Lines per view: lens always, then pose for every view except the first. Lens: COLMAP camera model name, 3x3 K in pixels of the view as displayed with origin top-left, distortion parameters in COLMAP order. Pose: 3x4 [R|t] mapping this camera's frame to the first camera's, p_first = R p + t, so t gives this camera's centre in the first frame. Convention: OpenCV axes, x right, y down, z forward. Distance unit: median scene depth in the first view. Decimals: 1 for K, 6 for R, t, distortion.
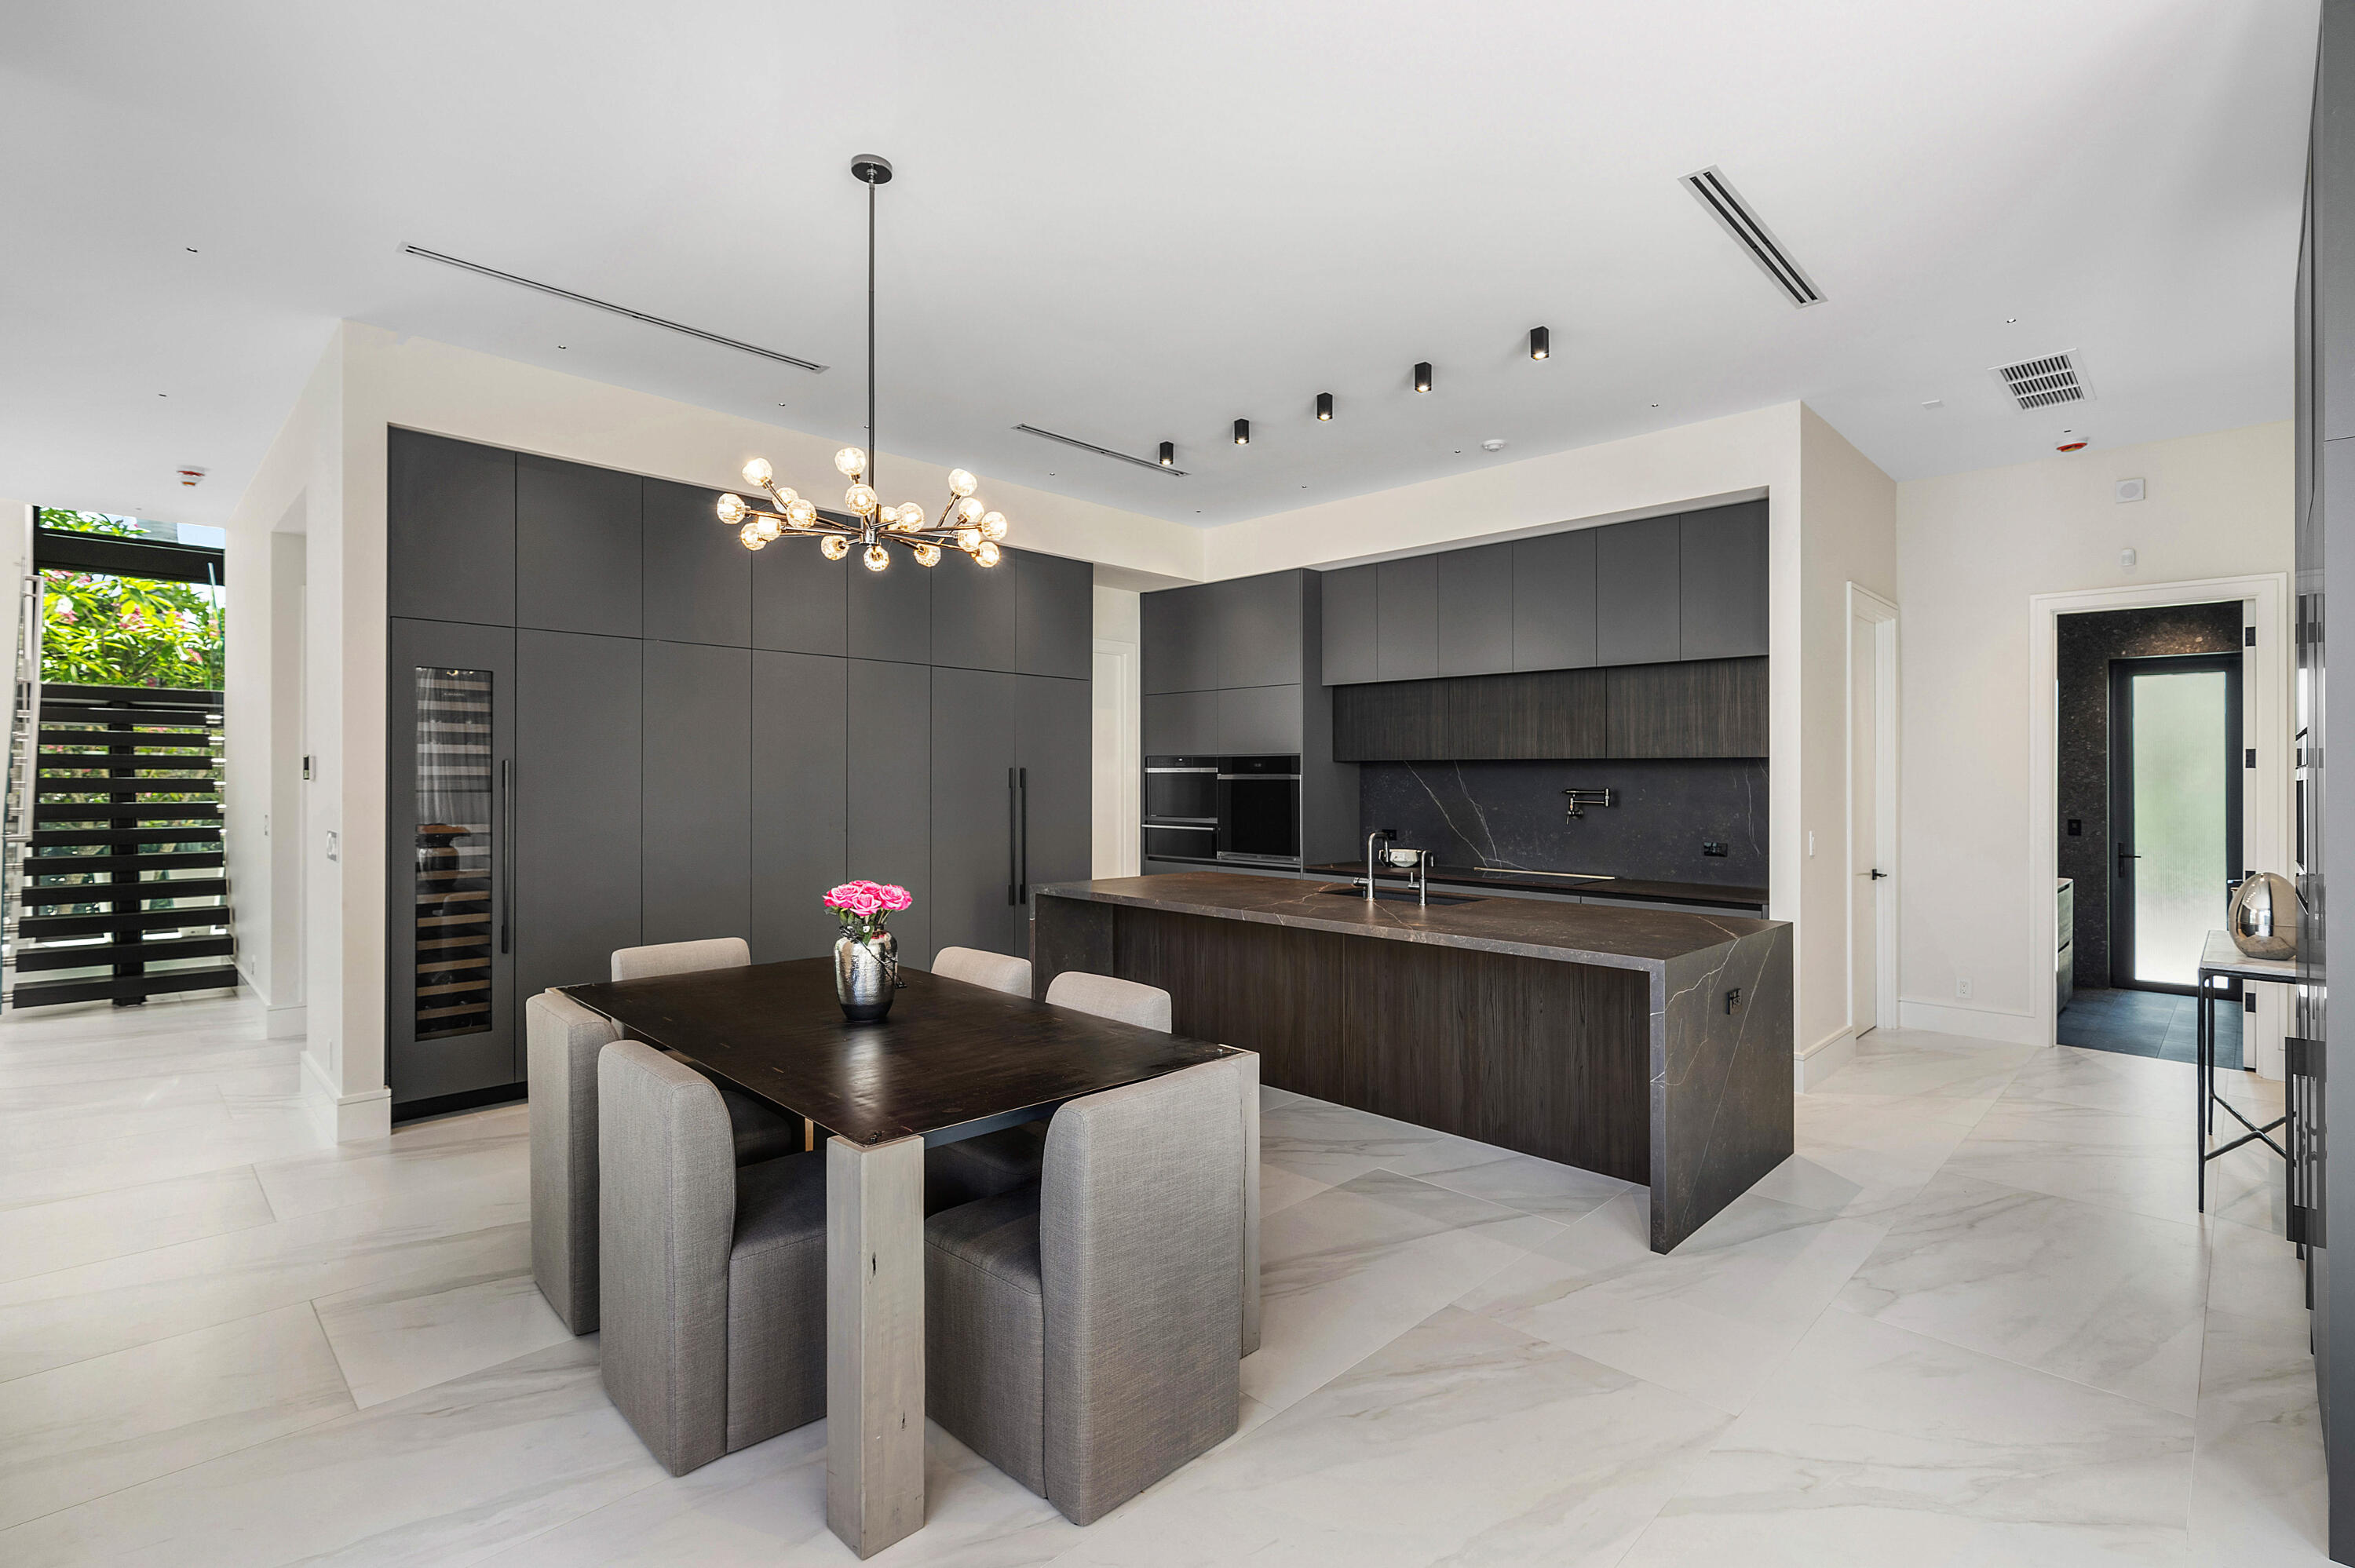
lens RADIAL K [[1072.1, 0, 1165.0], [0, 1072.1, 808.2], [0, 0, 1]] dist [0.001504, -0.000605]
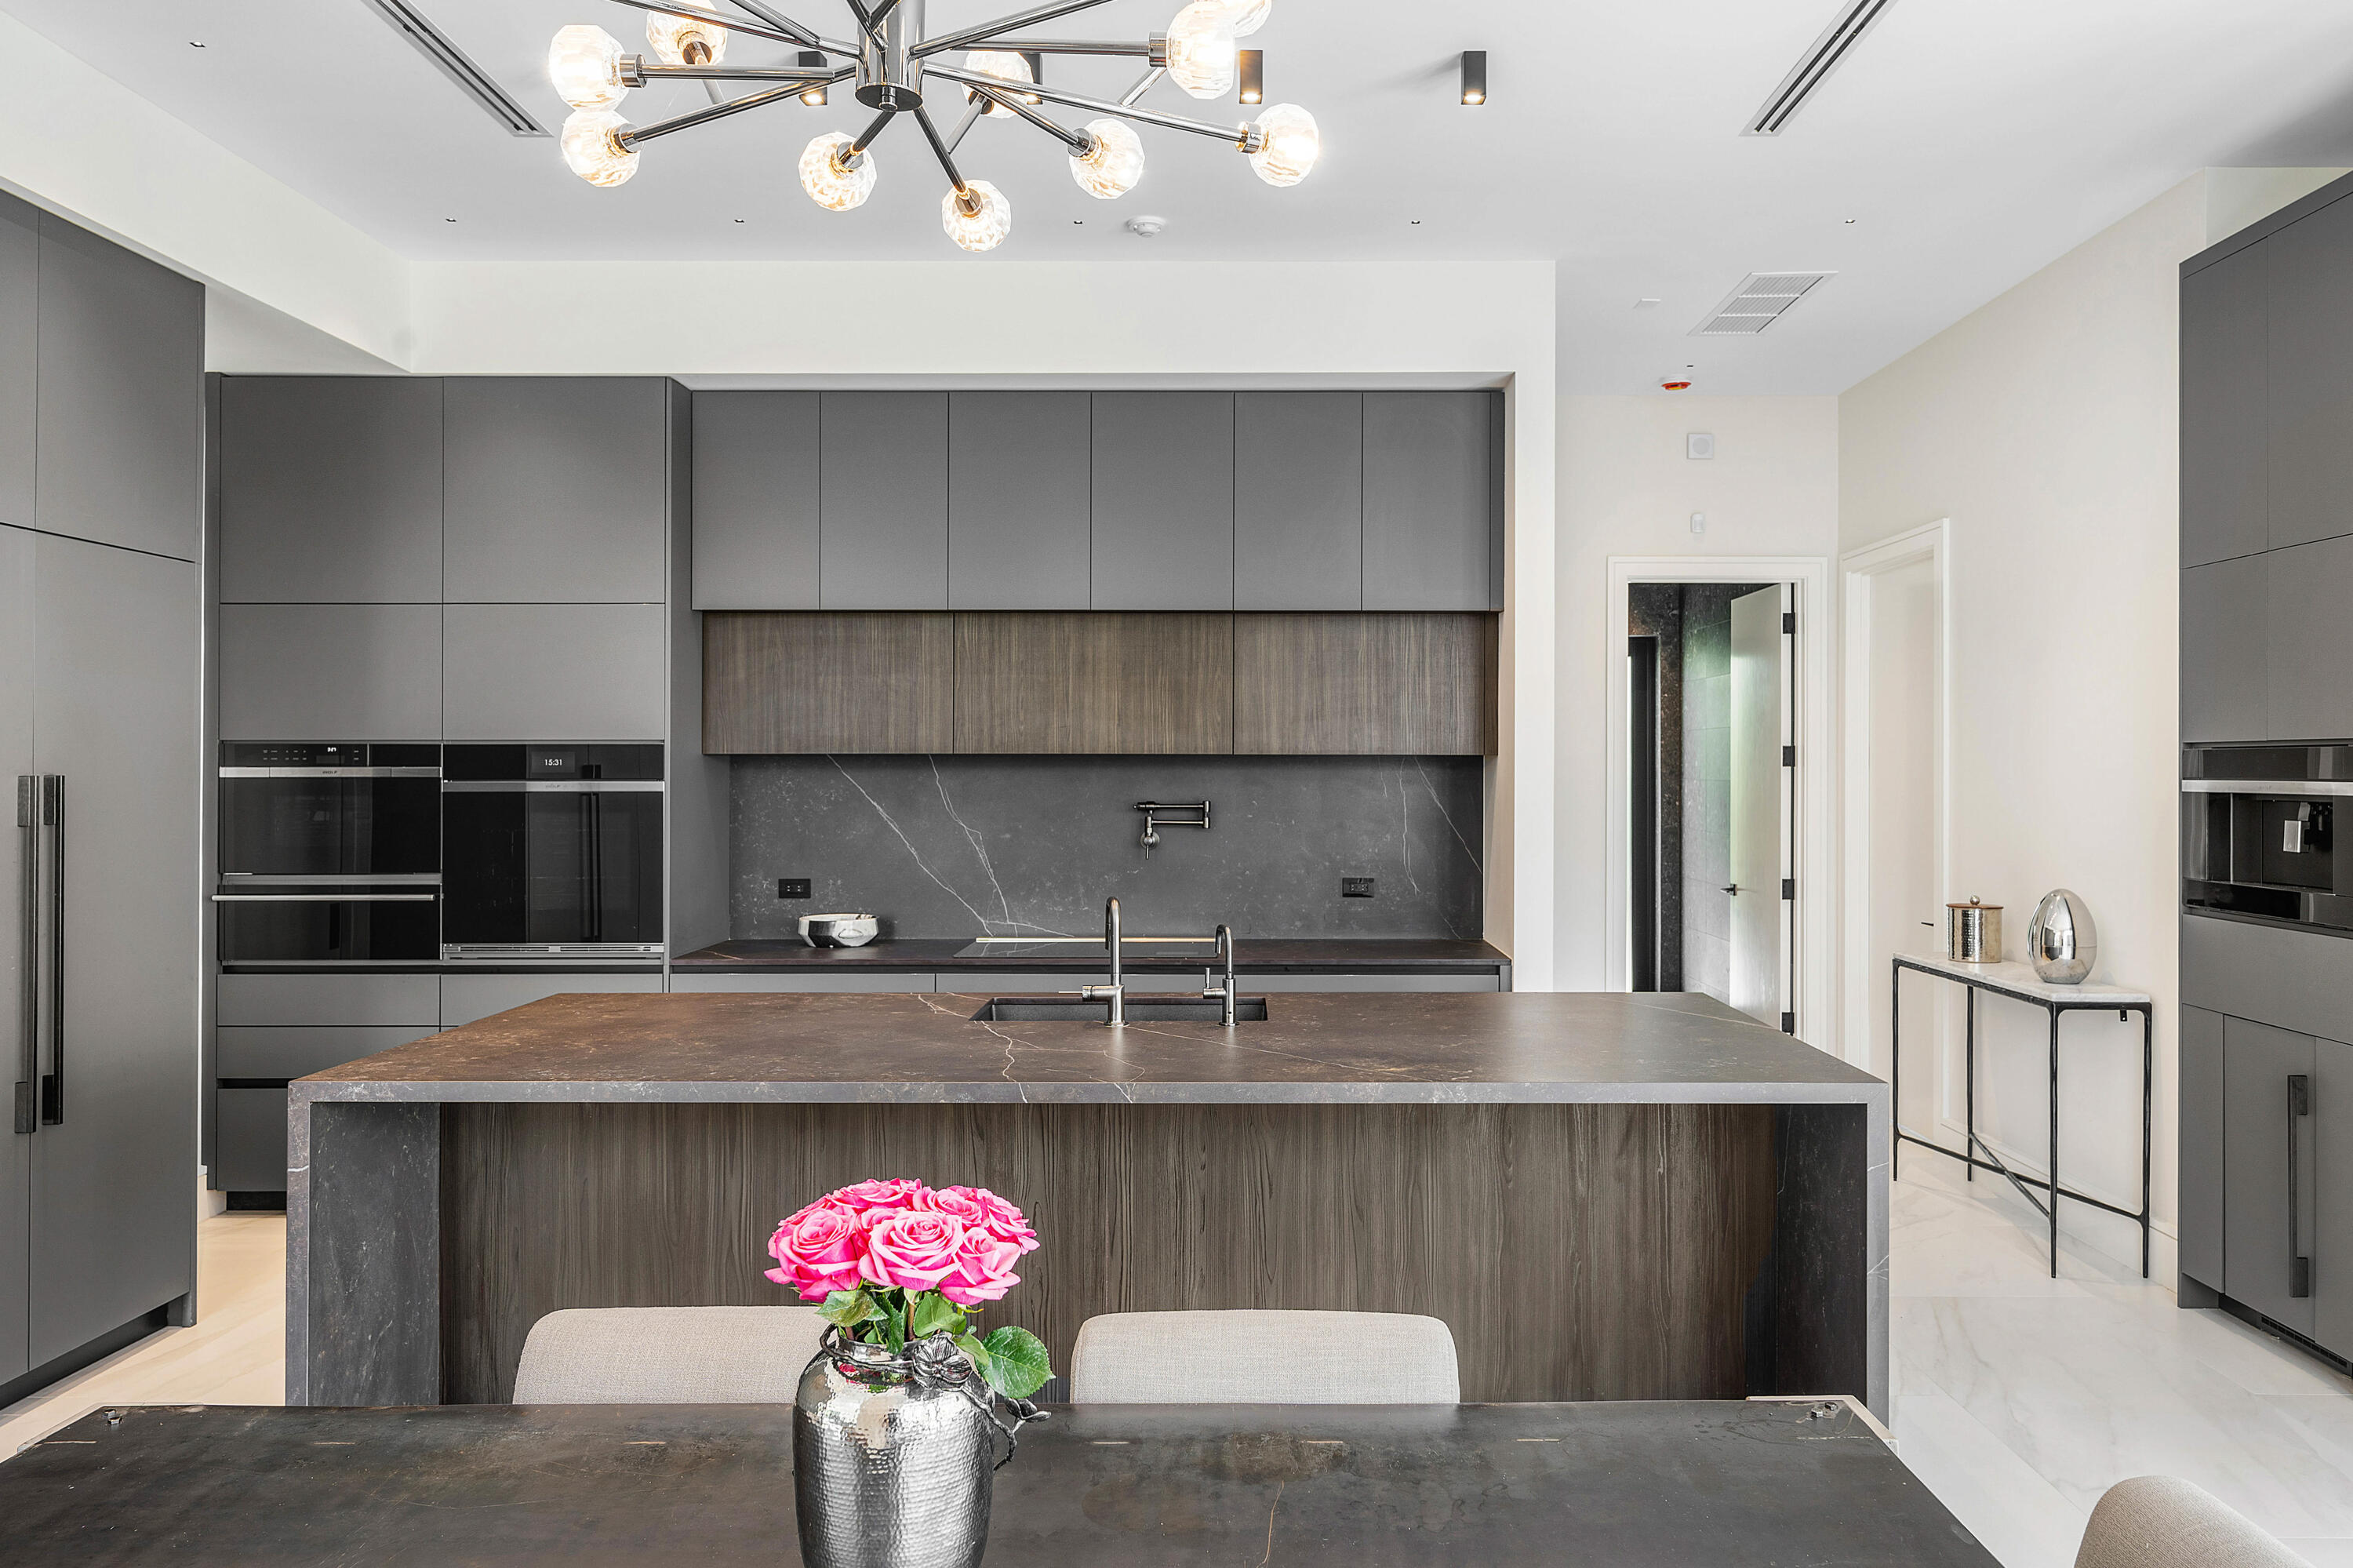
lens RADIAL K [[1631.2, 0, 1176.5], [0, 1631.2, 784.0], [0, 0, 1]] dist [-0.002325, 0.001664]
pose [[0.707405, -0.013104, 0.706687, -0.297423], [0.023546, 0.999710, -0.005032, -0.024582], [-0.706416, 0.020200, 0.707508, 0.335666]]
